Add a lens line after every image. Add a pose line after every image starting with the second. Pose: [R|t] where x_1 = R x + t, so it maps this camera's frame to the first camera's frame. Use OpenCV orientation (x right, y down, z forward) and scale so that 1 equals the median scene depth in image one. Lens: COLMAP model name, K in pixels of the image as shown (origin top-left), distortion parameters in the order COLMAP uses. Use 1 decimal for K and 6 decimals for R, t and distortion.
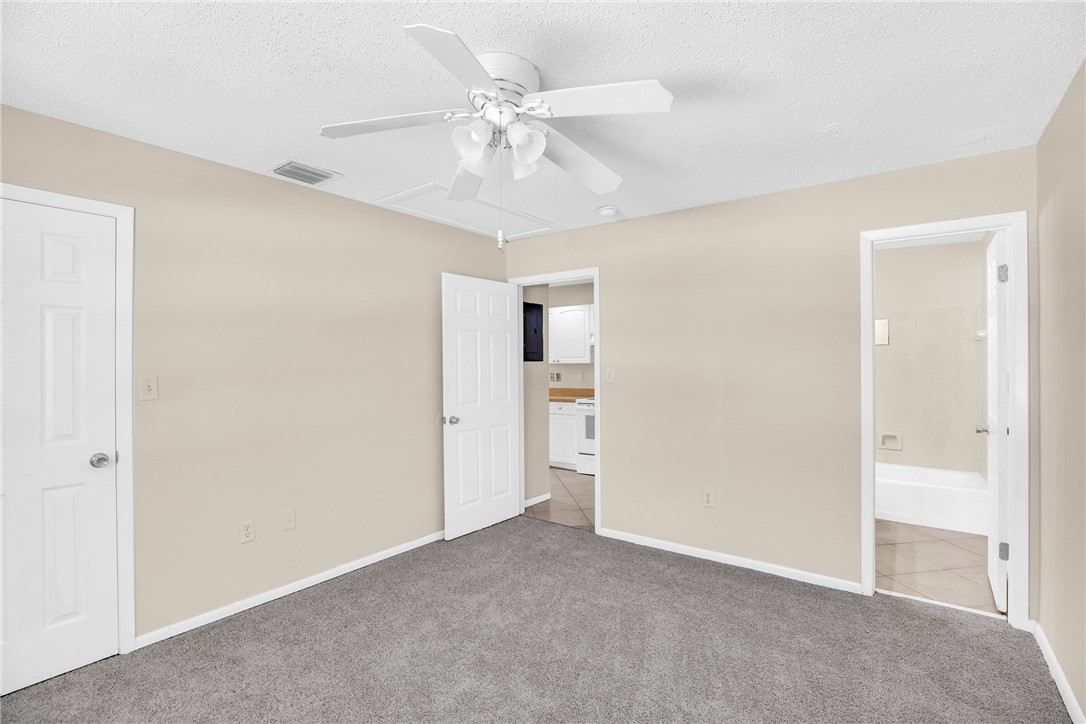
lens RADIAL K [[499.2, 0, 548.1], [0, 499.2, 359.7], [0, 0, 1]] dist [-0.045353, 0.014150]
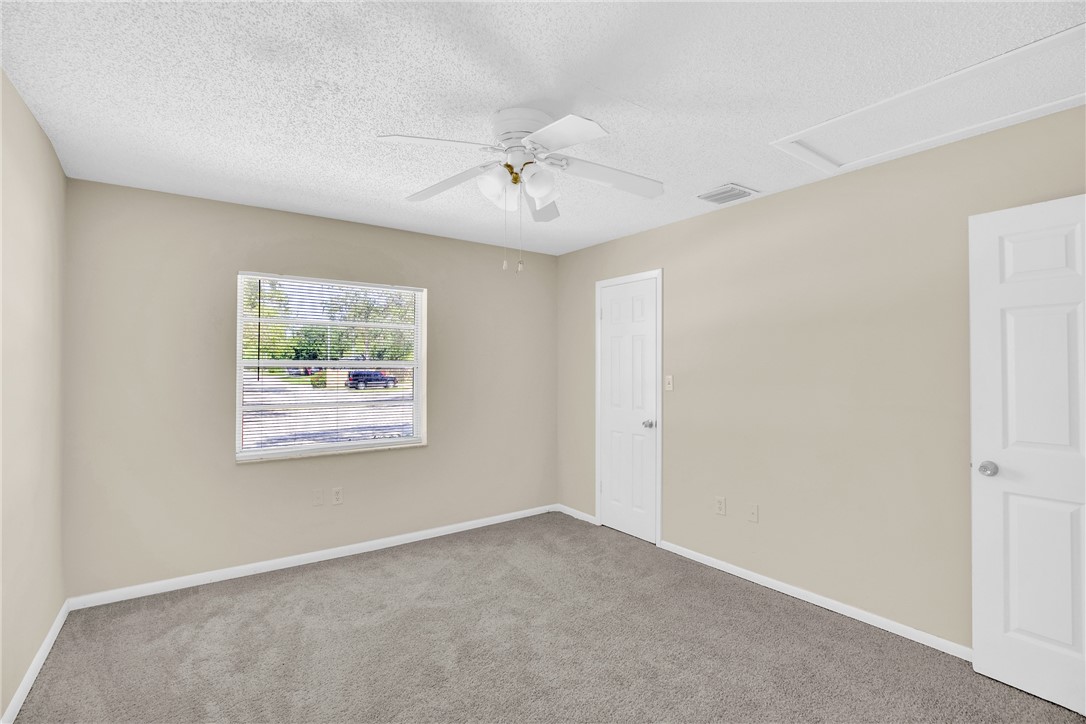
lens RADIAL K [[499.2, 0, 548.1], [0, 499.2, 359.7], [0, 0, 1]] dist [-0.045353, 0.014150]
pose [[-0.287138, -0.006164, -0.957869, 0.663545], [0.008449, 0.999924, -0.008967, -0.003606], [0.957852, -0.010668, -0.287065, 0.918408]]
